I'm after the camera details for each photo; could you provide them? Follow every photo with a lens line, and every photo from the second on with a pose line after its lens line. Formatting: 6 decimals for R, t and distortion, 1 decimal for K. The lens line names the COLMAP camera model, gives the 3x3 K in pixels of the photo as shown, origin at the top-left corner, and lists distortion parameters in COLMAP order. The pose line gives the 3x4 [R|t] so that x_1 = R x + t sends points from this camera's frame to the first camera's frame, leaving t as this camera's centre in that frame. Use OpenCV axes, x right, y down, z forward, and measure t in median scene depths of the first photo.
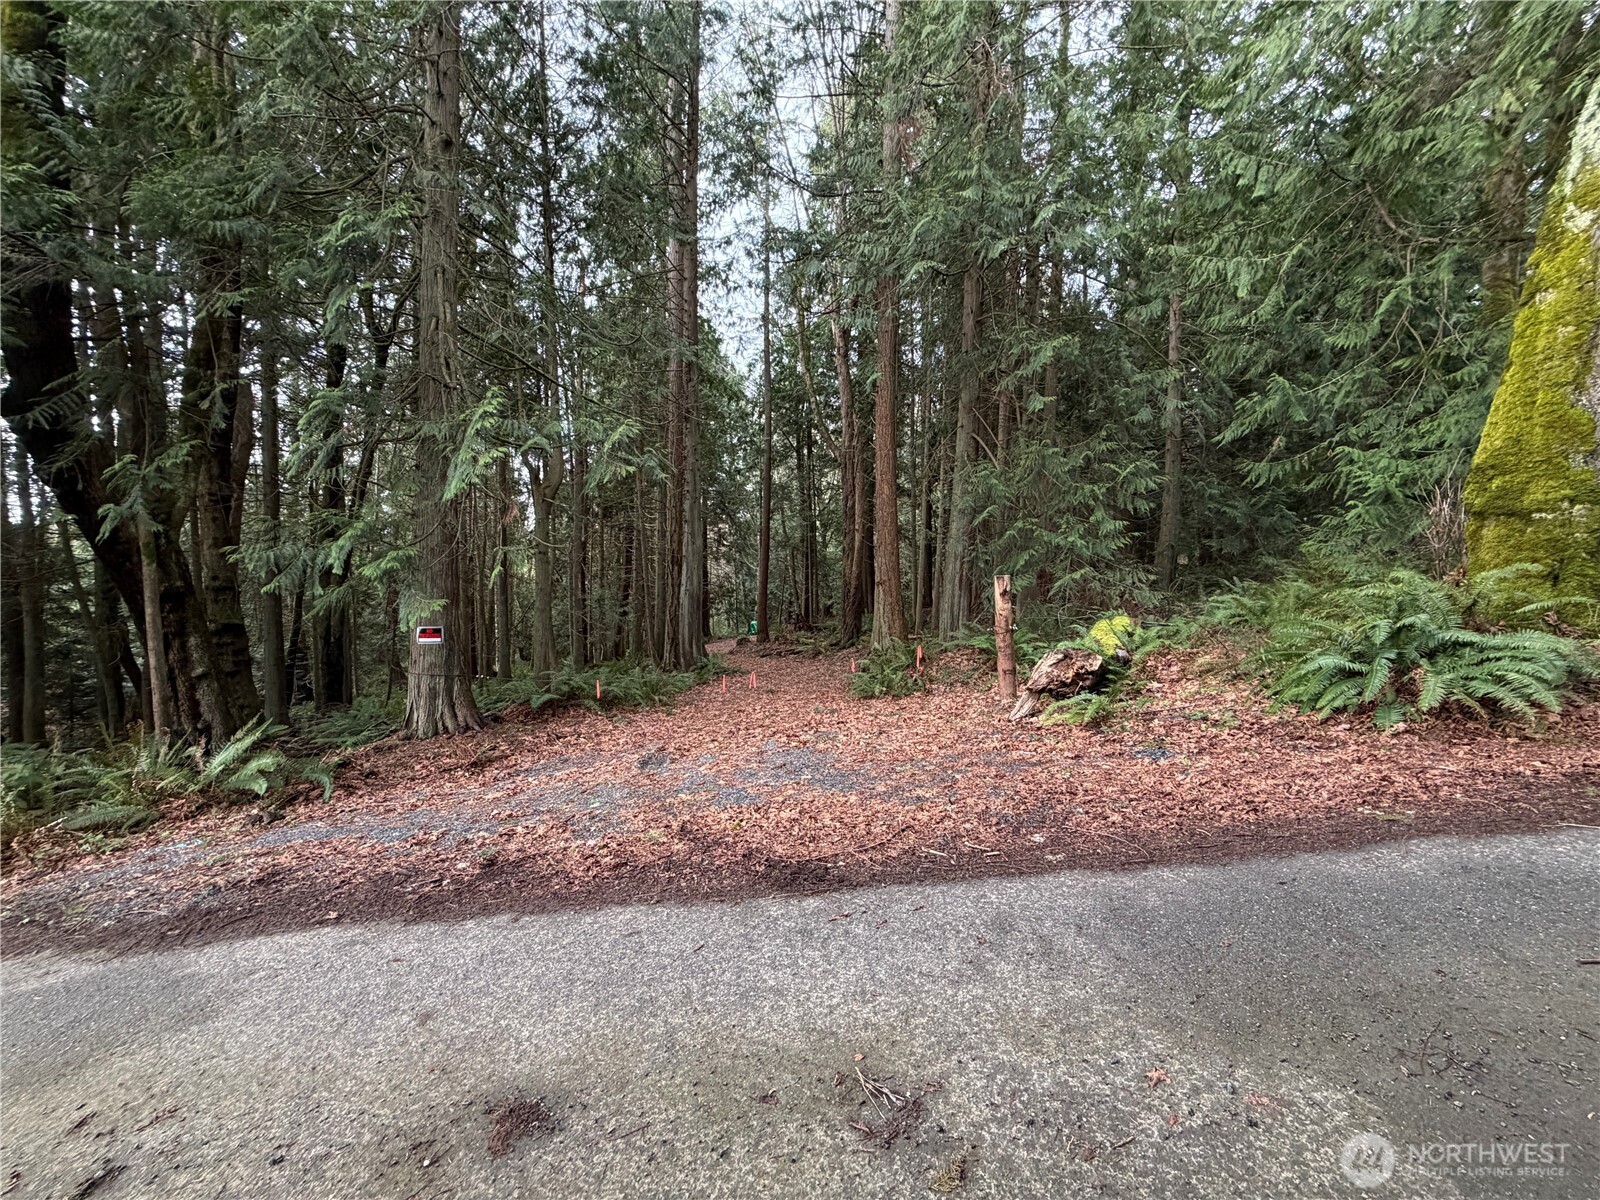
lens RADIAL K [[641.7, 0, 802.9], [0, 641.7, 602.9], [0, 0, 1]] dist [-0.000945, 0.000011]
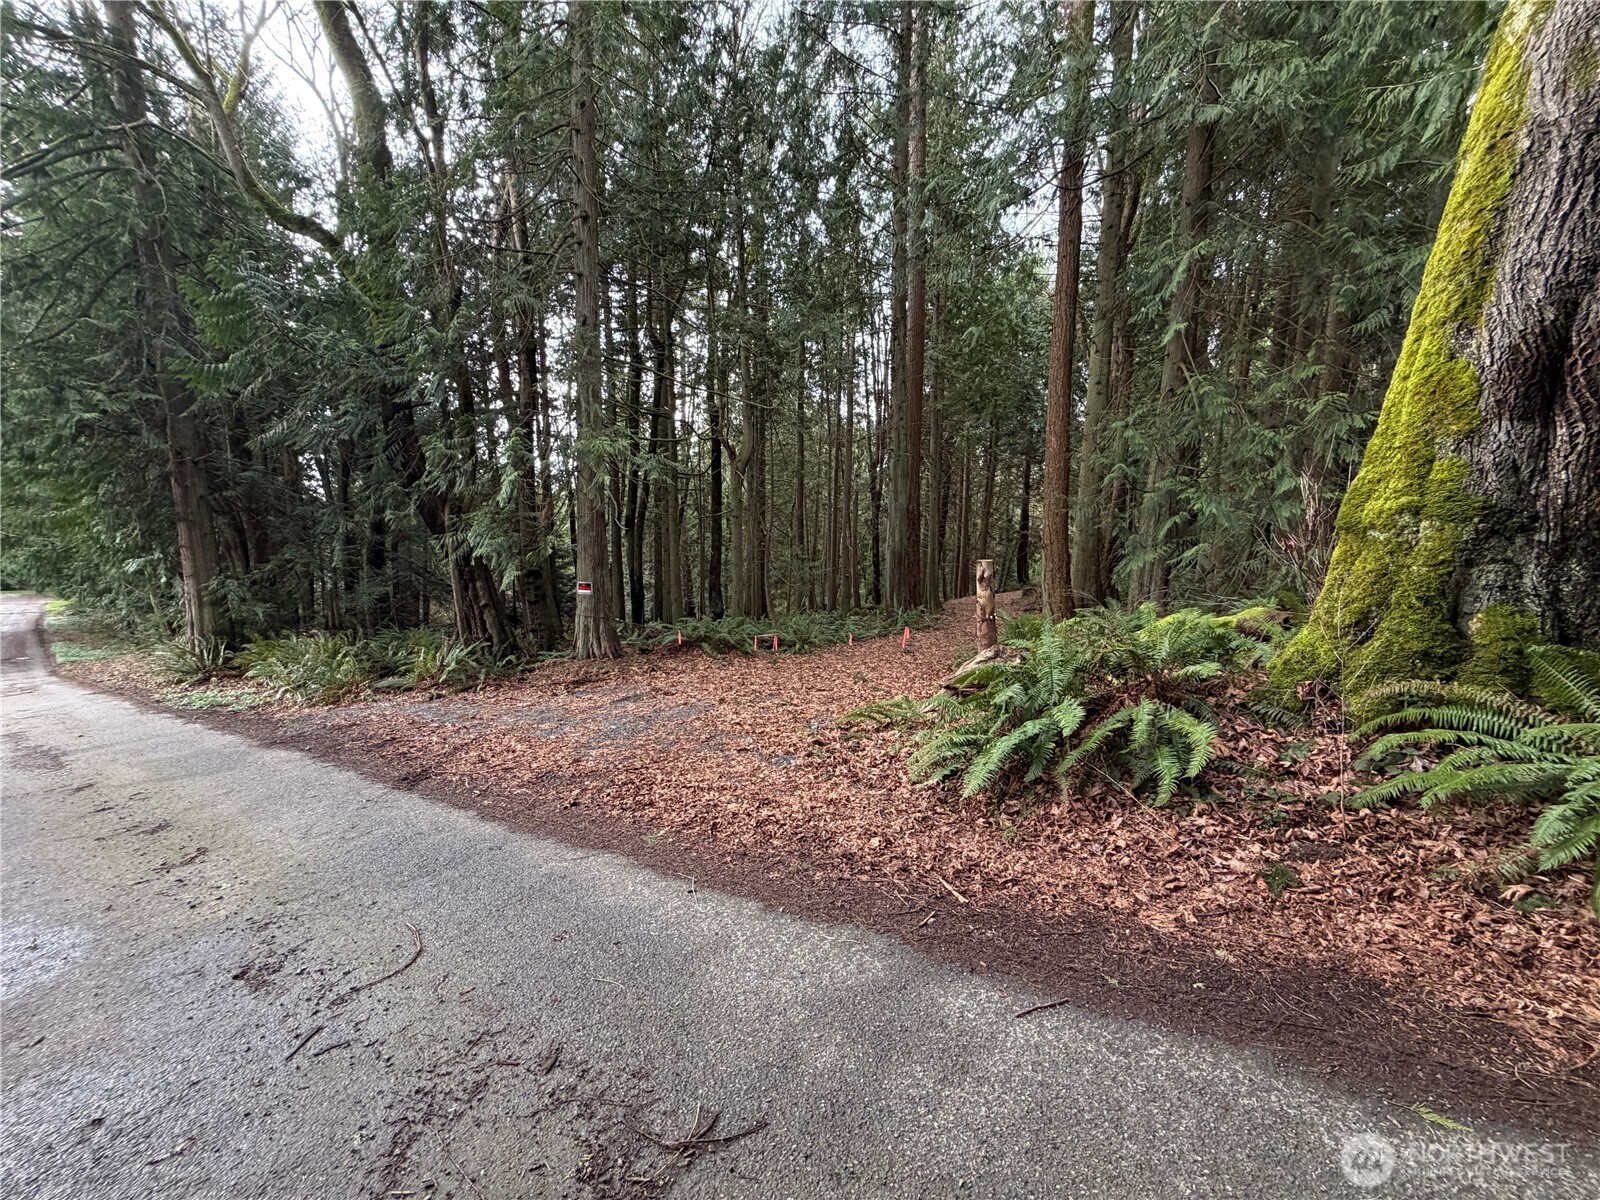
lens RADIAL K [[641.7, 0, 801.6], [0, 641.7, 599.4], [0, 0, 1]] dist [-0.000945, 0.000011]
pose [[0.830577, 0.070041, -0.552481, 0.611049], [-0.019675, 0.995131, 0.096580, -0.072448], [0.556556, -0.069347, 0.827911, 0.085566]]
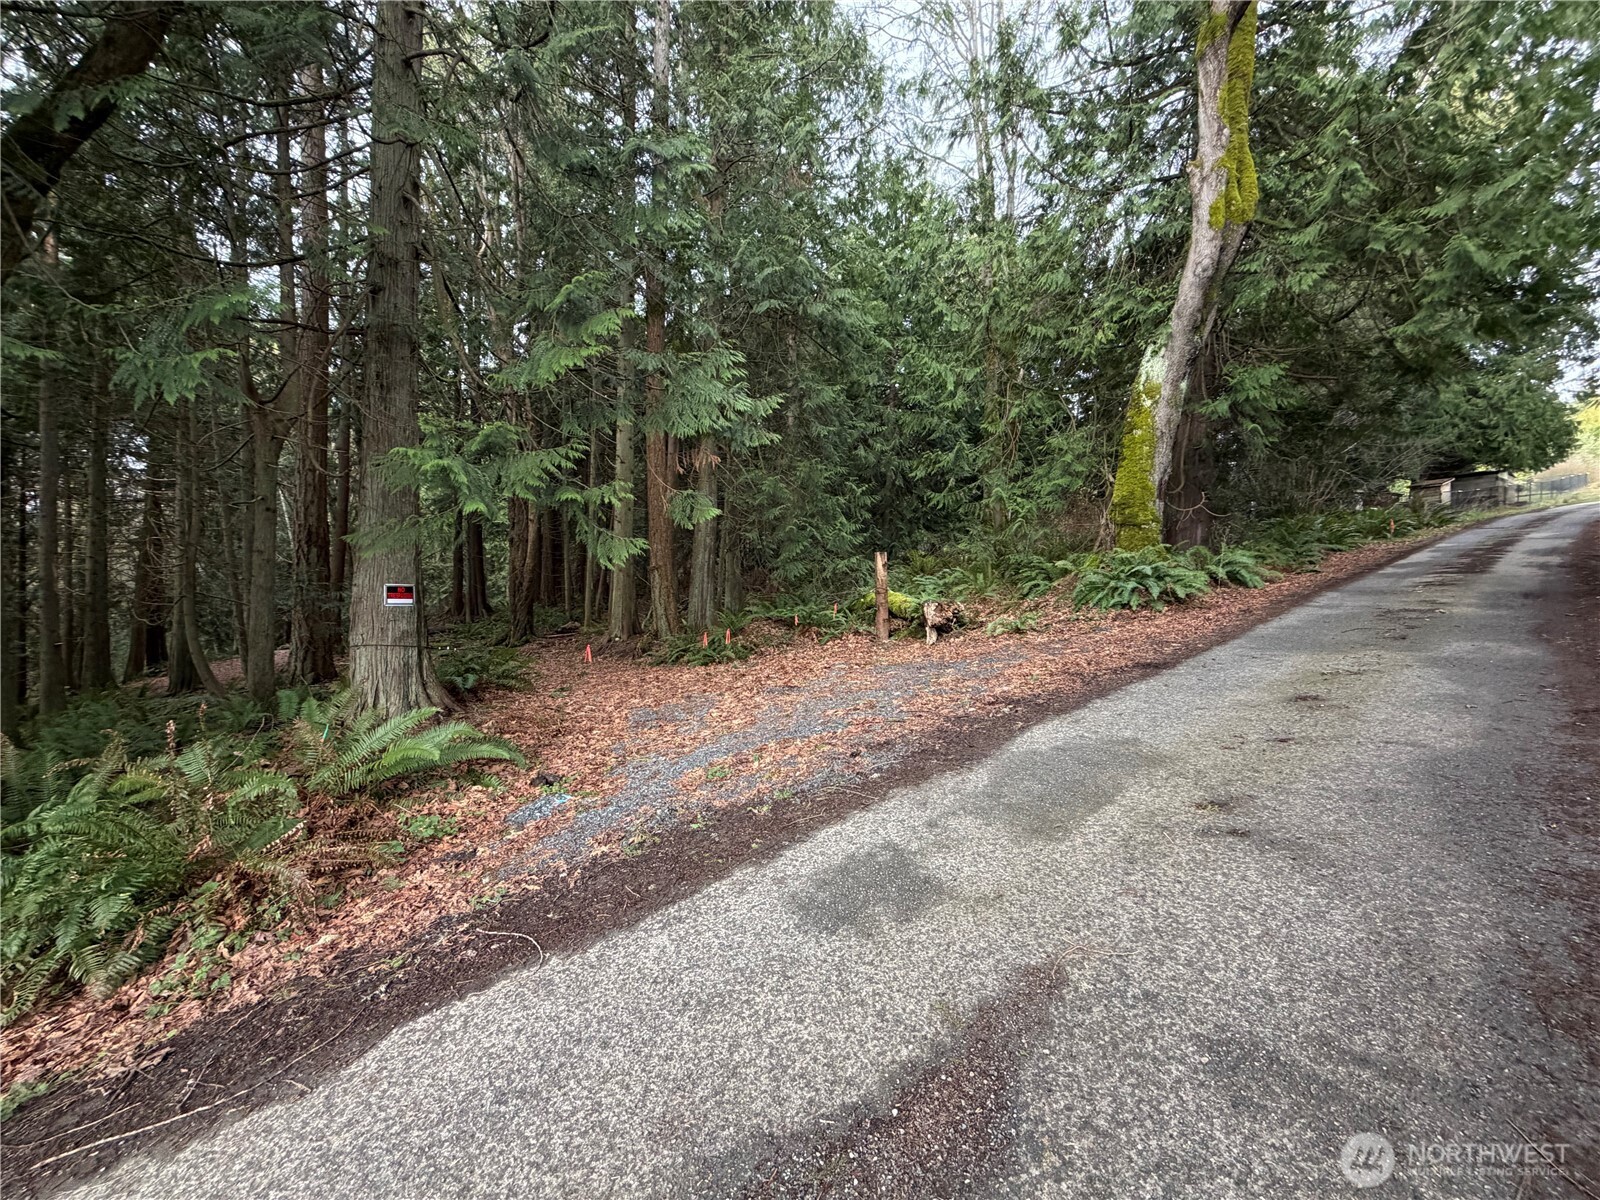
lens RADIAL K [[641.7, 0, 803.5], [0, 641.7, 599.9], [0, 0, 1]] dist [-0.000945, 0.000011]
pose [[0.671220, -0.003461, 0.741250, -0.815846], [0.027379, 0.999423, -0.020126, 0.082748], [-0.740752, 0.033804, 0.670927, 0.223106]]
